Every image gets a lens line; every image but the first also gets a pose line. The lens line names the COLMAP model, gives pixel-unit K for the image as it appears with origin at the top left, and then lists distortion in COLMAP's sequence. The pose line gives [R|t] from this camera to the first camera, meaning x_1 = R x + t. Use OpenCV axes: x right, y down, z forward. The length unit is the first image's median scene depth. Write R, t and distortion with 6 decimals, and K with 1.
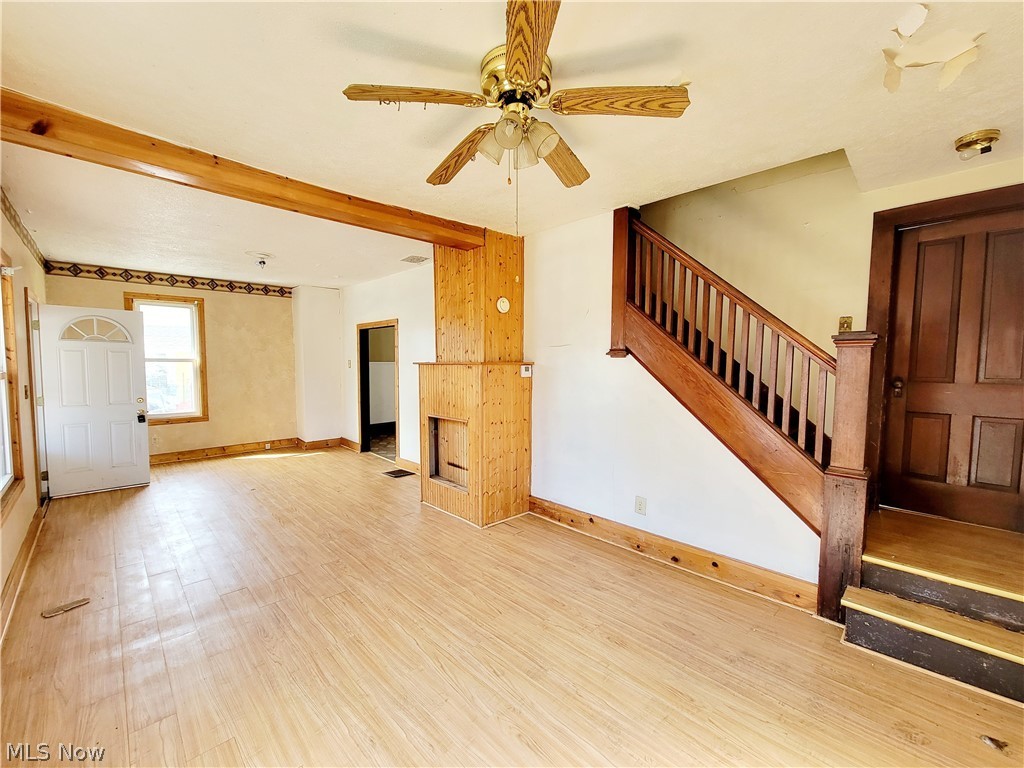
lens RADIAL K [[416.6, 0, 516.1], [0, 416.6, 387.7], [0, 0, 1]] dist [-0.000493, -0.000580]
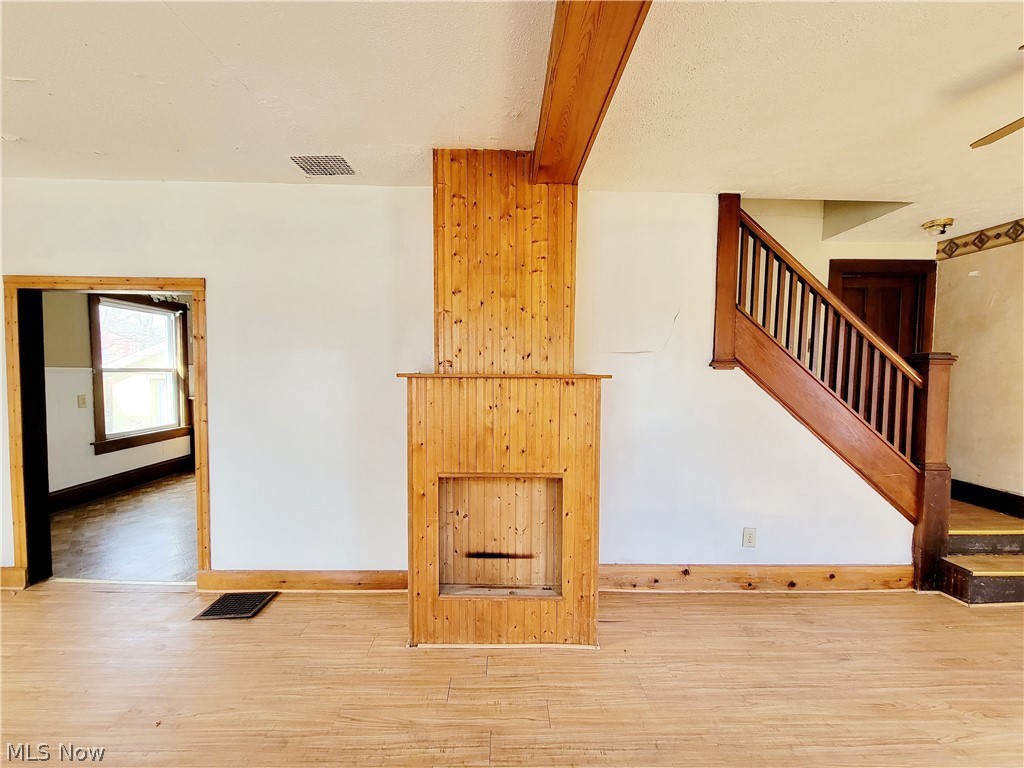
lens RADIAL K [[416.6, 0, 510.4], [0, 416.6, 387.0], [0, 0, 1]] dist [-0.000493, -0.000580]
pose [[0.691229, -0.024607, 0.722216, -0.606021], [0.034978, 0.999388, 0.000573, -0.047862], [-0.721788, 0.024866, 0.691667, 0.665022]]
